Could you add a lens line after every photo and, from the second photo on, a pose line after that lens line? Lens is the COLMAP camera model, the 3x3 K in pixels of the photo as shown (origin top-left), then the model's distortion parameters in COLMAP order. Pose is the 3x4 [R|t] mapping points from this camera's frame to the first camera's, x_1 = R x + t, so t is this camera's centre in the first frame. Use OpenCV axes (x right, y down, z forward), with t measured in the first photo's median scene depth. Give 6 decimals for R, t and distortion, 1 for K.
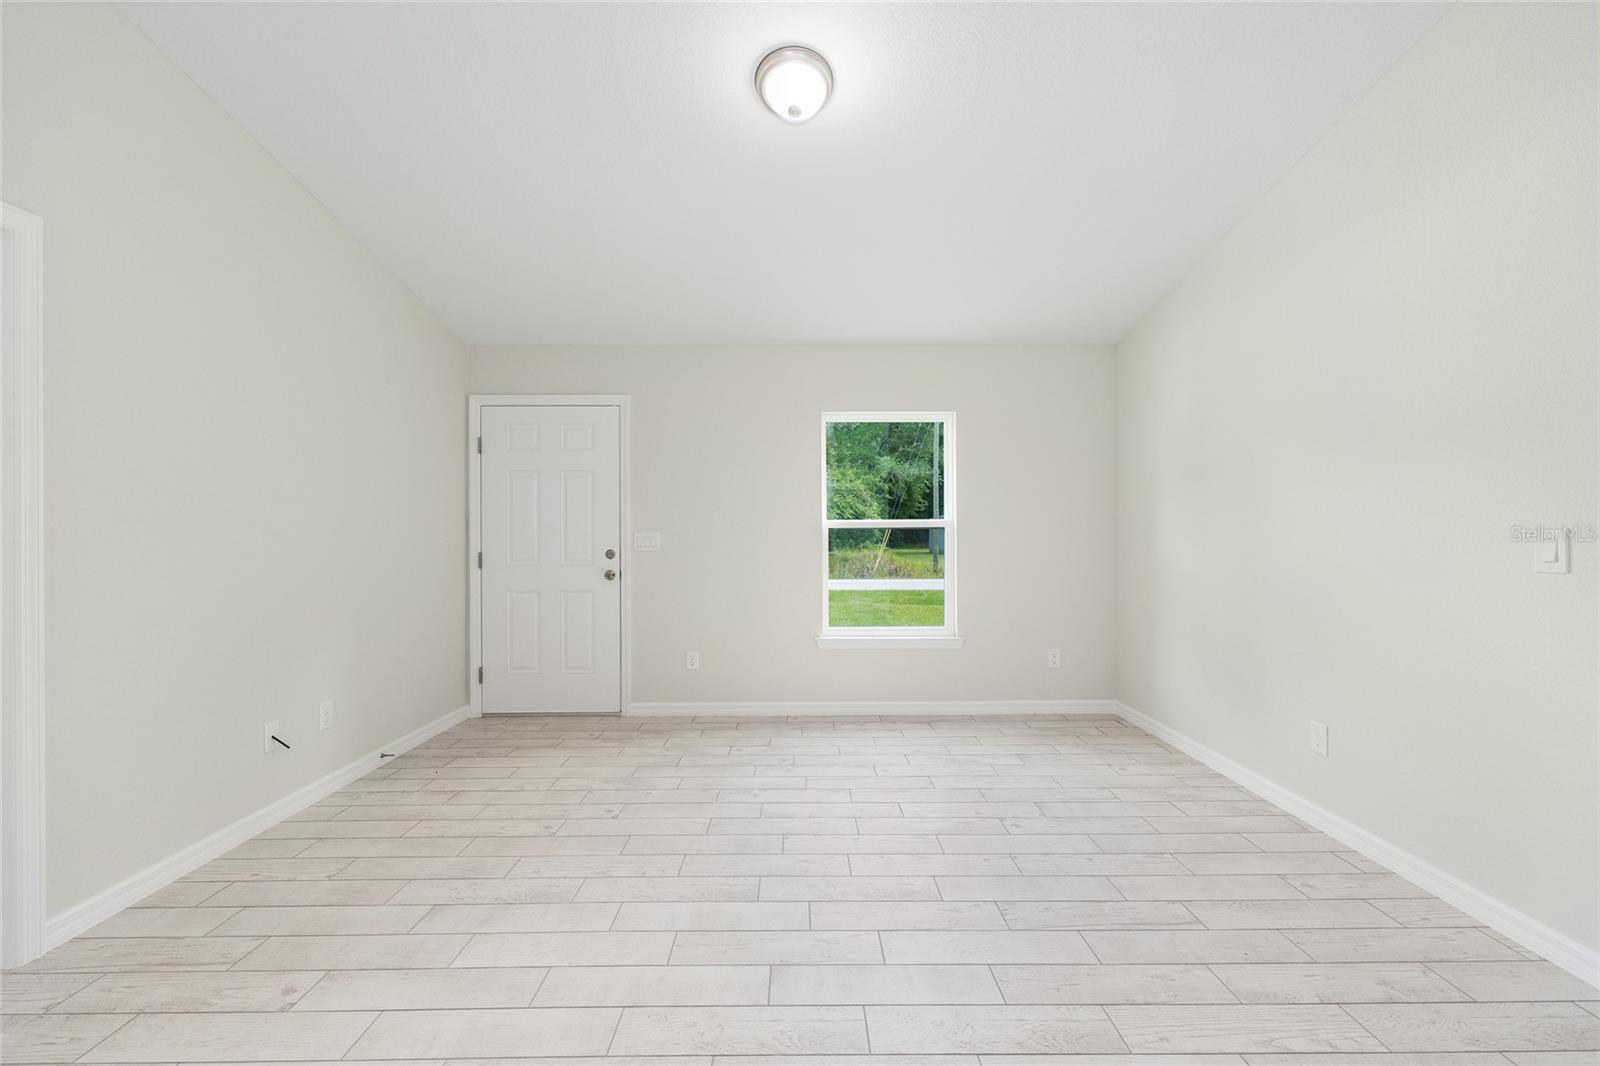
lens RADIAL K [[641.4, 0, 802.2], [0, 641.4, 534.0], [0, 0, 1]] dist [-0.006507, 0.003590]
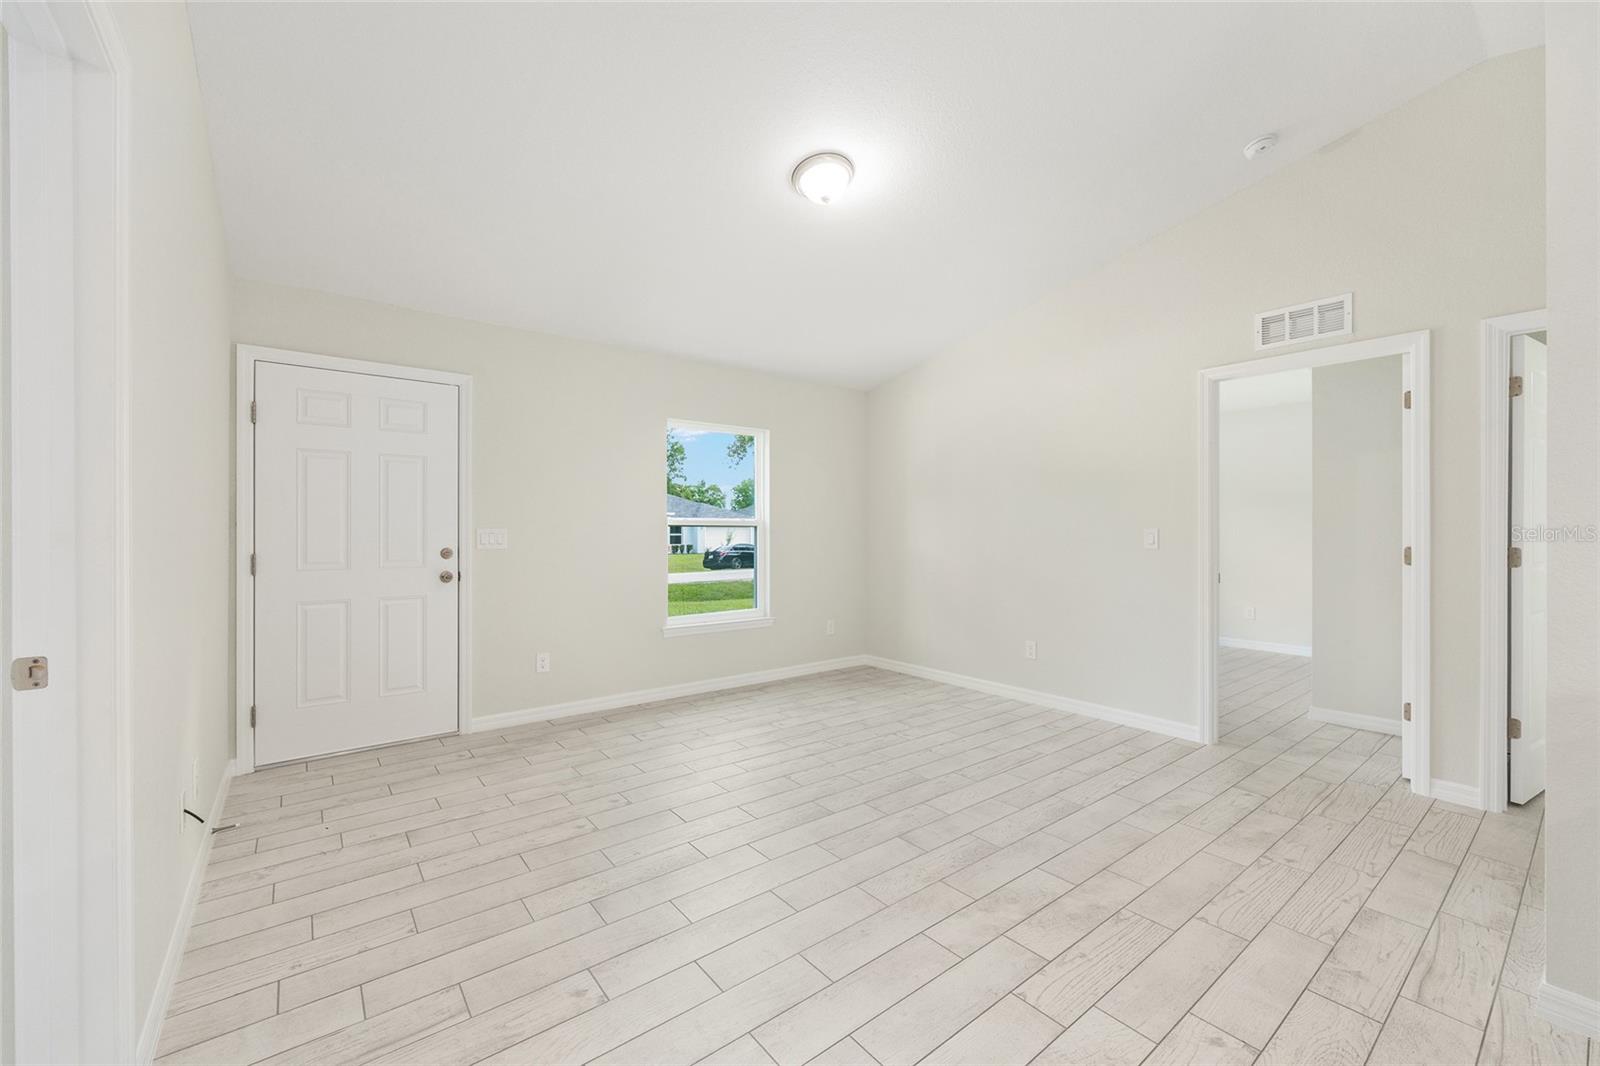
lens RADIAL K [[643.7, 0, 801.8], [0, 643.7, 531.0], [0, 0, 1]] dist [-0.008668, 0.004120]
pose [[0.791749, 0.002982, 0.610840, -0.486389], [-0.000459, 0.999991, -0.004286, 0.005205], [-0.610847, 0.003113, 0.791743, 0.005951]]
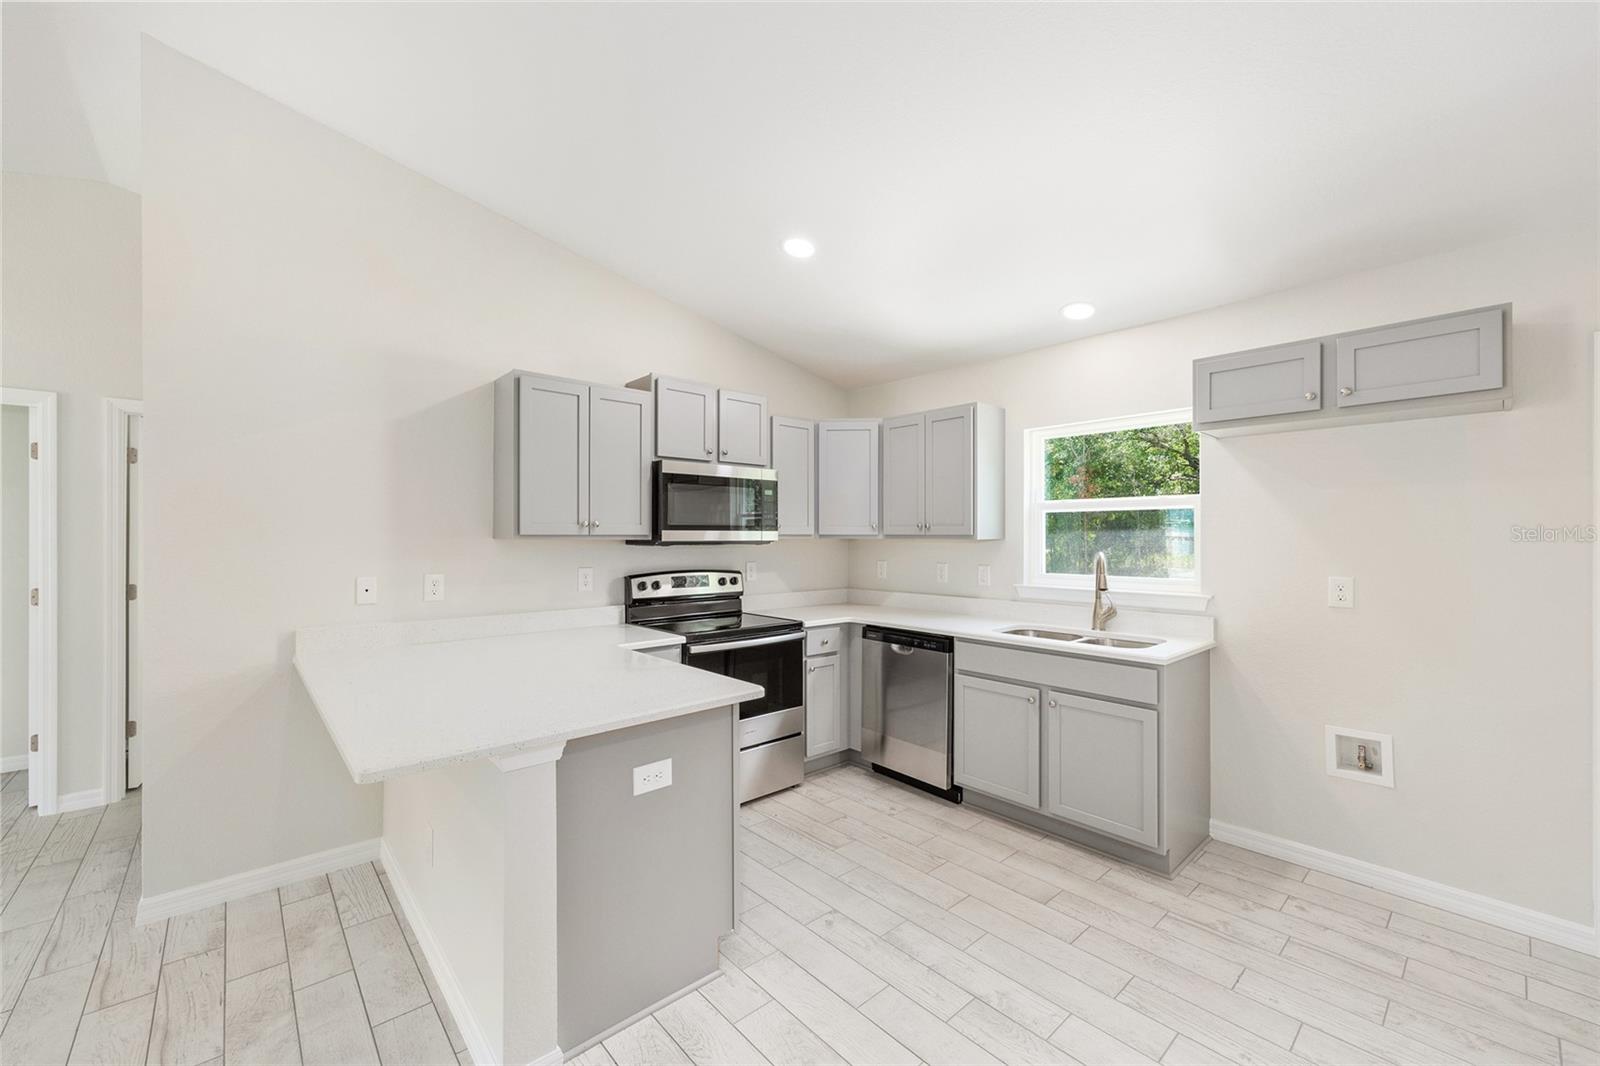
lens RADIAL K [[639.1, 0, 800.0], [0, 639.1, 533.0], [0, 0, 1]] dist [-0.002421, 0.000369]
pose [[-0.659978, 0.006771, 0.751254, -0.708080], [0.006643, 0.999973, -0.003177, -0.042625], [-0.751255, 0.002894, -0.660005, -0.028101]]
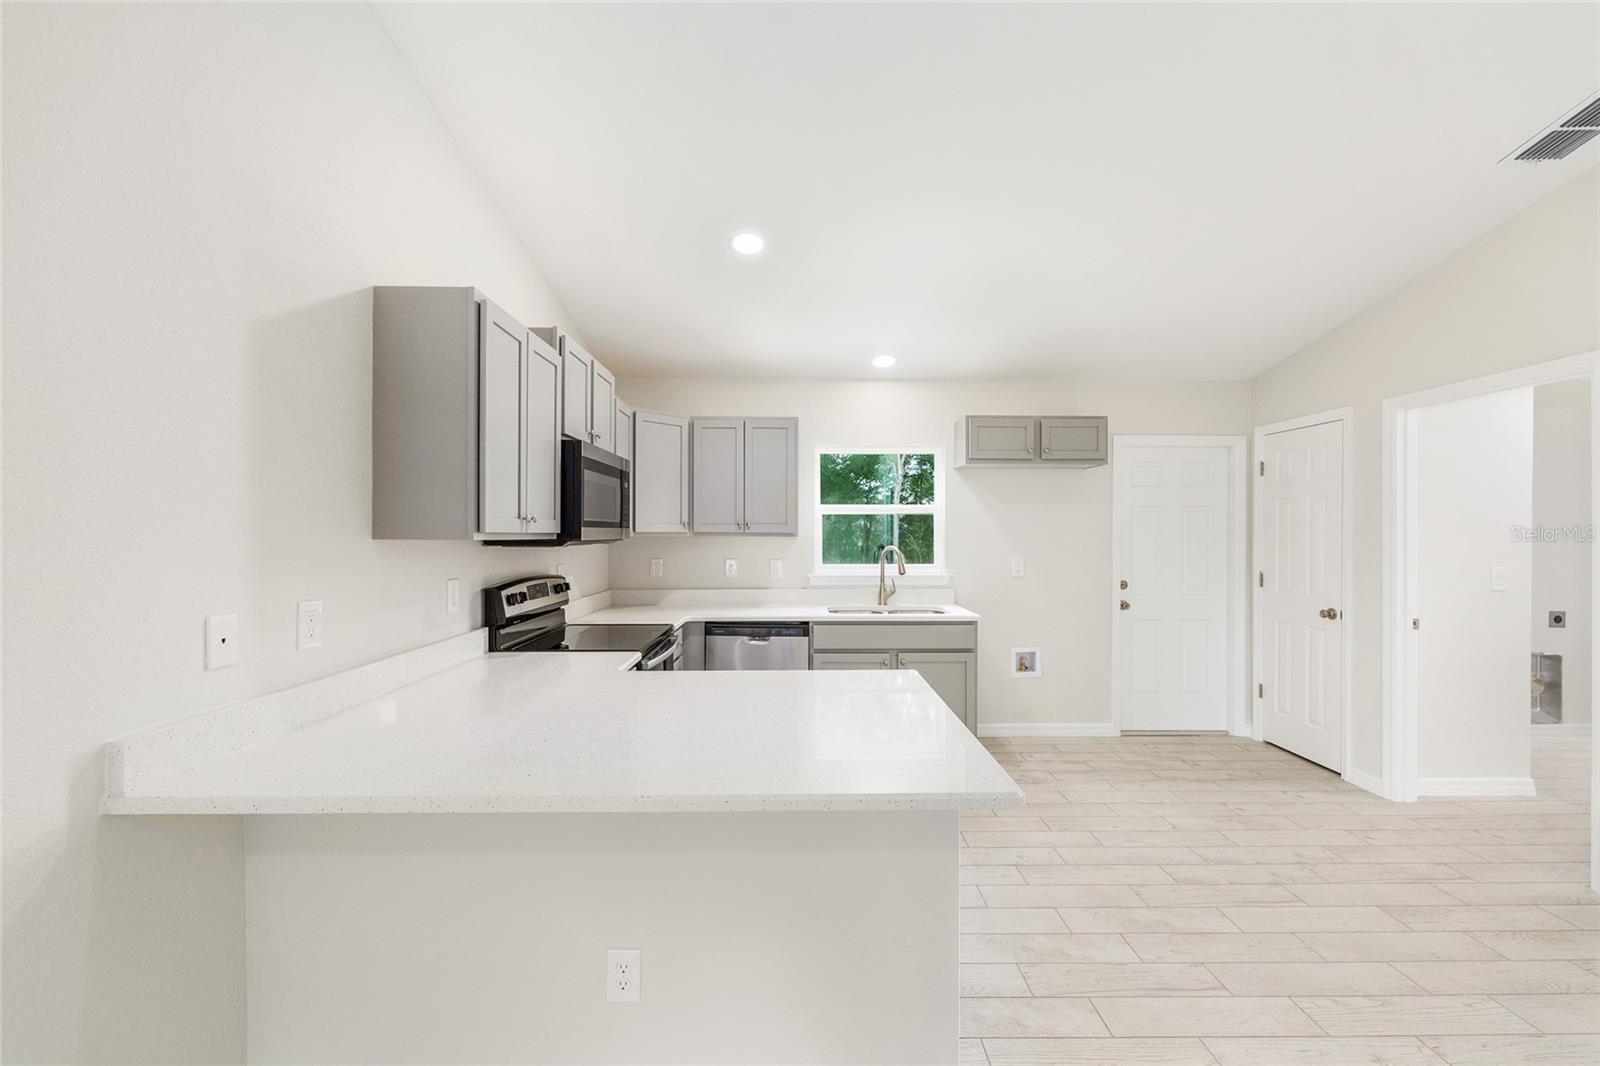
lens RADIAL K [[639.1, 0, 800.0], [0, 639.1, 533.0], [0, 0, 1]] dist [-0.002421, 0.000369]
pose [[-0.999996, 0.002364, -0.001658, -0.197126], [0.002355, 0.999981, 0.005707, -0.046912], [0.001671, 0.005703, -0.999982, 0.229402]]
